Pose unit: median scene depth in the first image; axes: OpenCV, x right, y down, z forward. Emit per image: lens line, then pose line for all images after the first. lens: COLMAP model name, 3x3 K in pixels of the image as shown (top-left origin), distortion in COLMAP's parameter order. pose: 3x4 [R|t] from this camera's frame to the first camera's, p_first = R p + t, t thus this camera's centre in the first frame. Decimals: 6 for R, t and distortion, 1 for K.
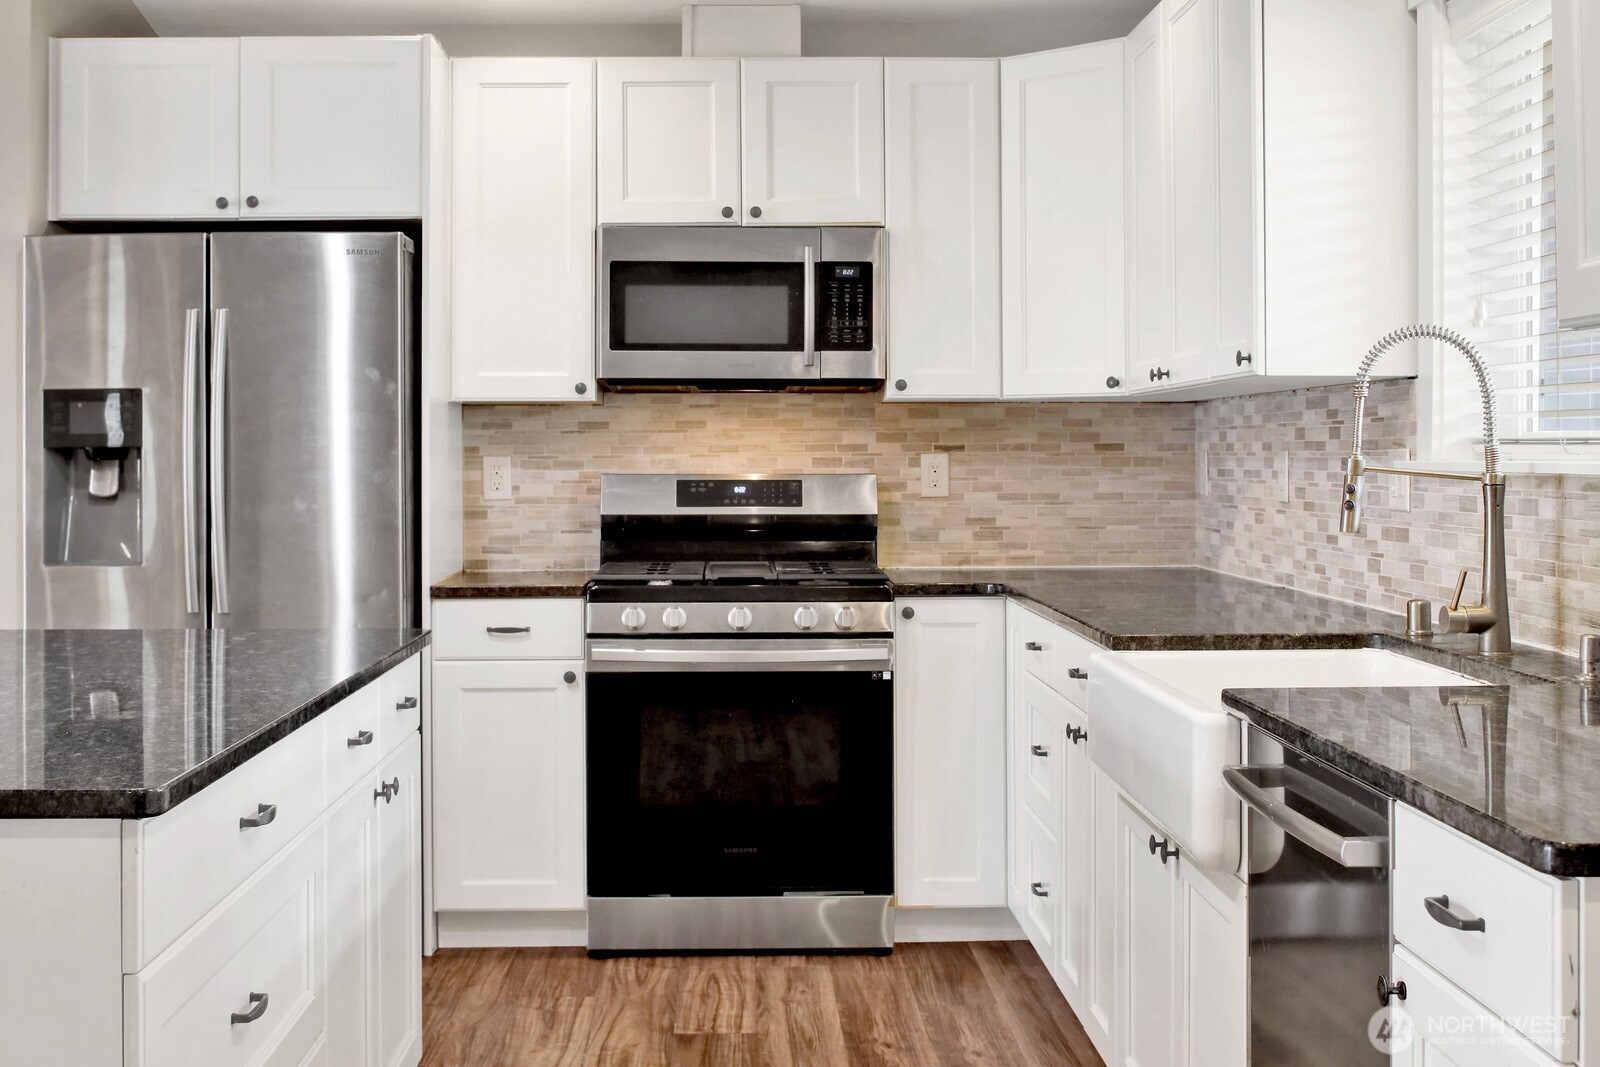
lens RADIAL K [[2059.5, 0, 782.6], [0, 2059.5, 410.6], [0, 0, 1]] dist [-0.058456, 0.000000]
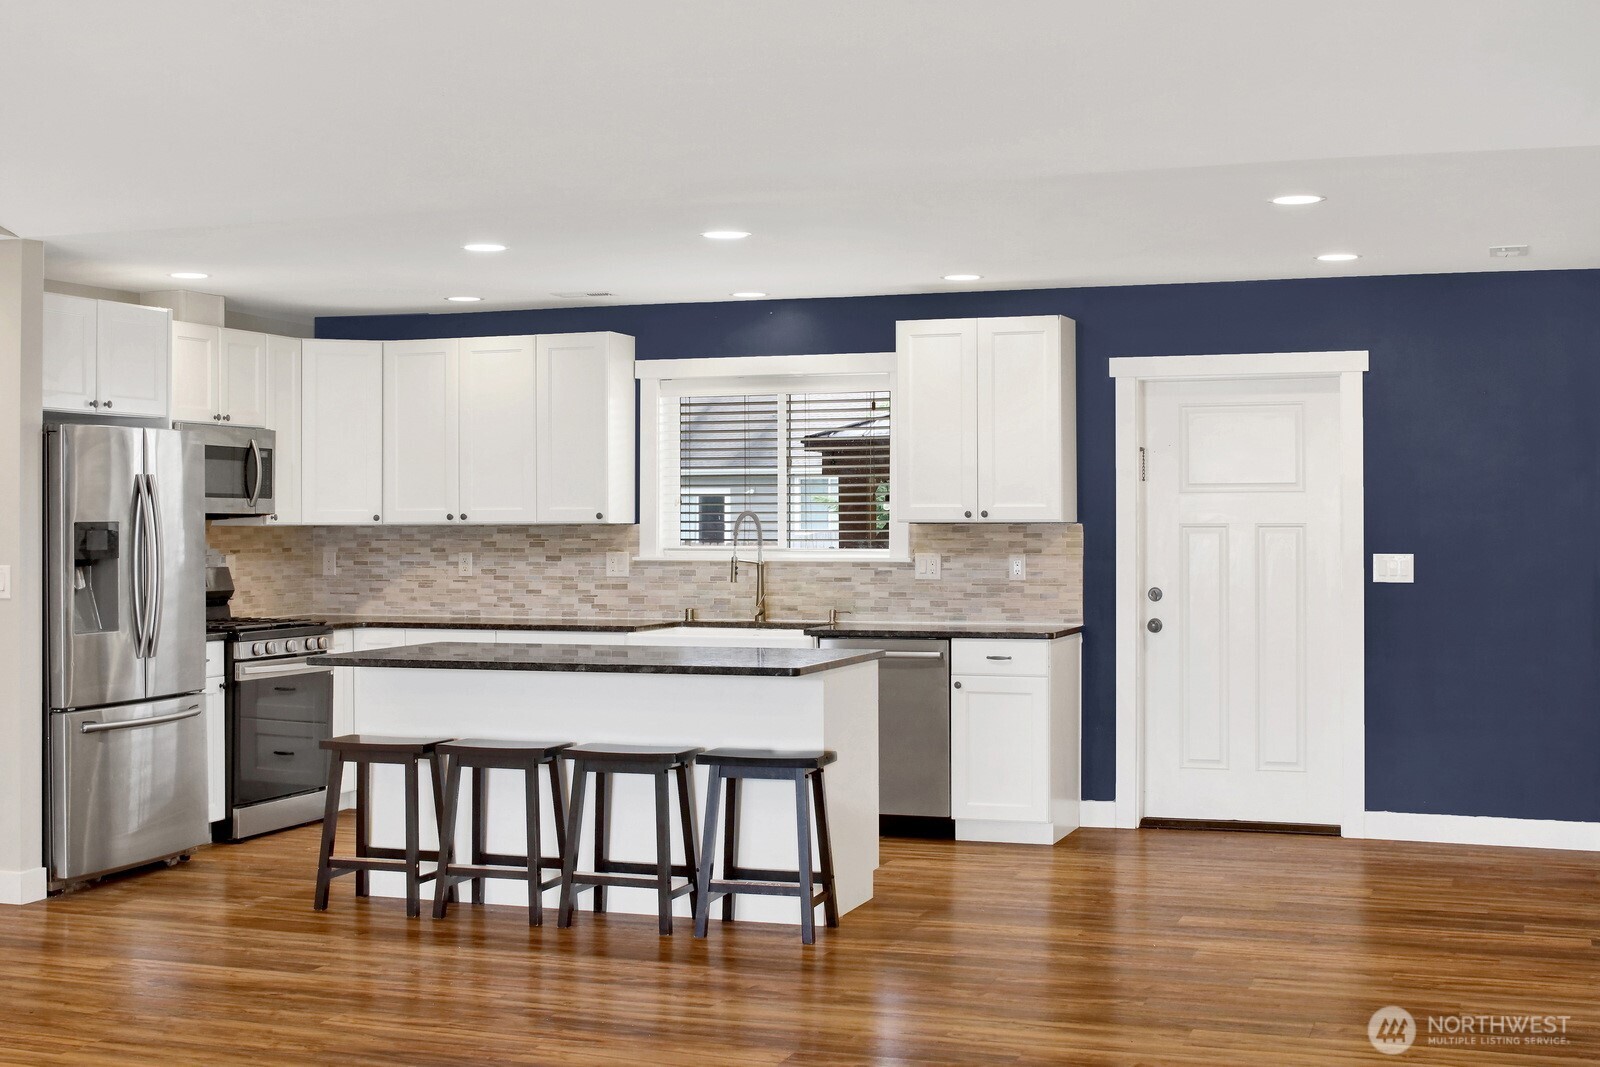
lens RADIAL K [[2059.5, 0, 773.3], [0, 2059.5, 496.4], [0, 0, 1]] dist [-0.058456, 0.000000]
pose [[0.367779, 0.012256, 0.929832, -1.448938], [-0.016688, 0.999839, -0.006578, -0.026278], [-0.929763, -0.013098, 0.367925, -0.068708]]
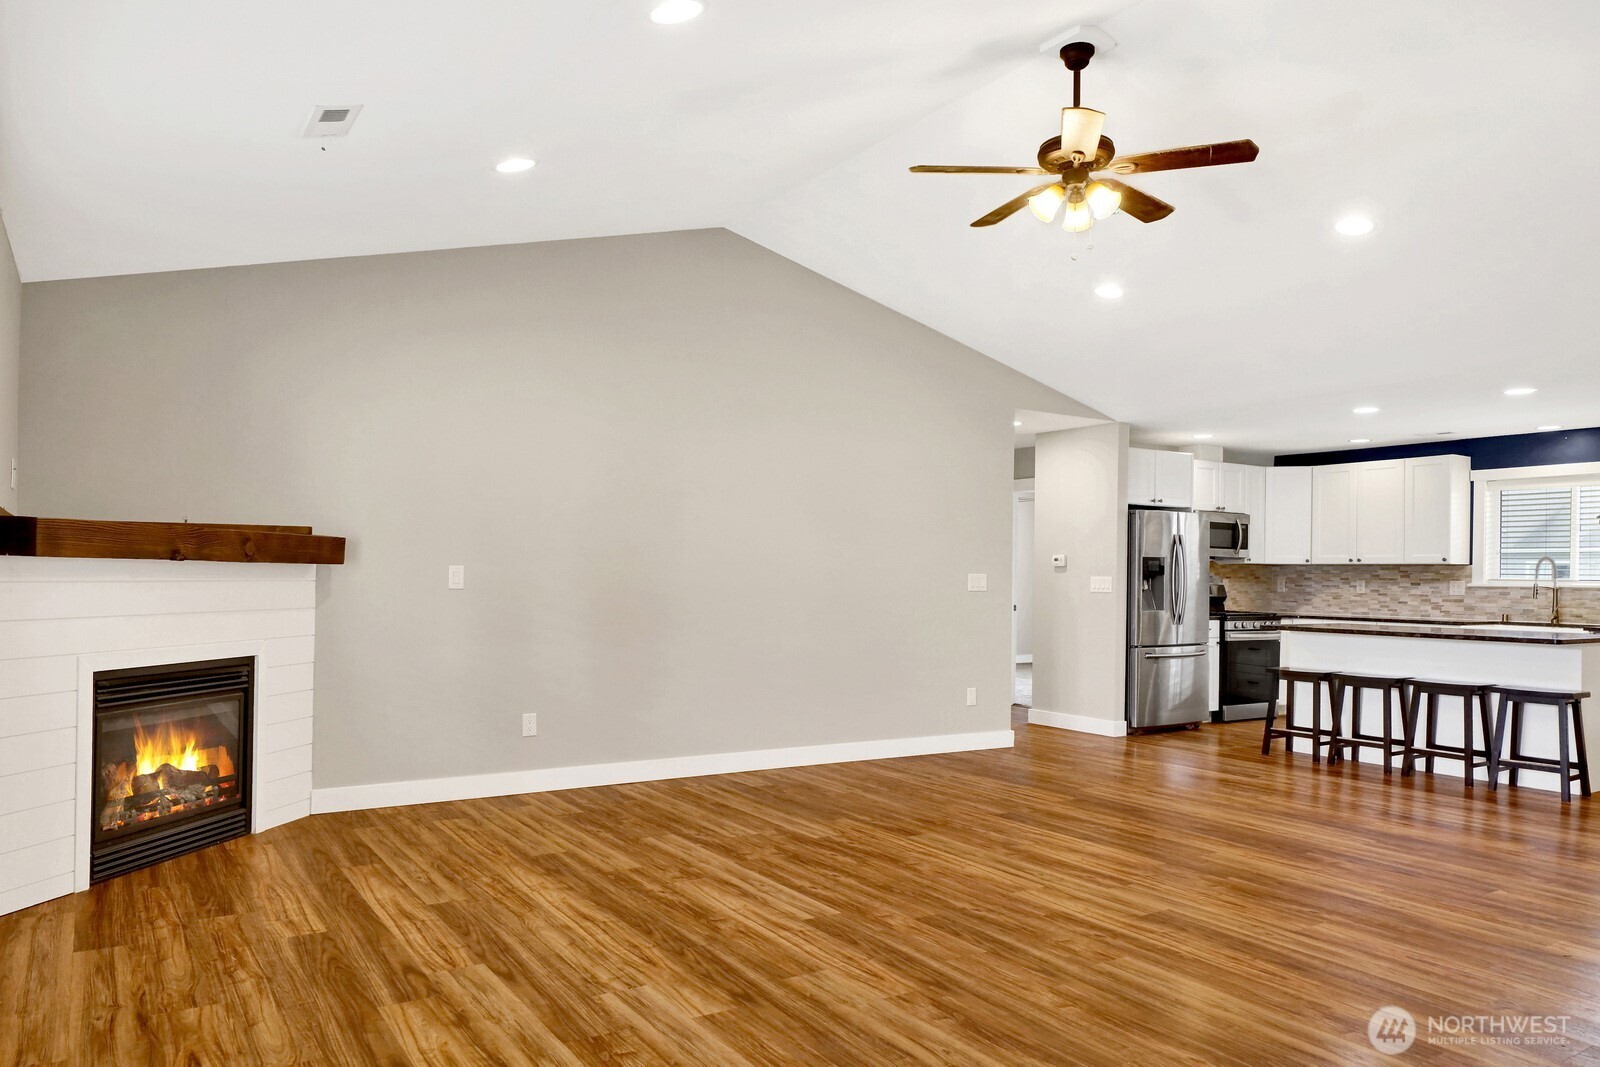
lens RADIAL K [[1092.8, 0, 804.0], [0, 1092.8, 567.3], [0, 0, 1]] dist [0.010463, -0.004953]
pose [[0.850273, 0.018503, 0.526016, -1.550443], [-0.027380, 0.999584, 0.009097, 0.004903], [-0.525629, -0.022137, 0.850426, -0.179156]]
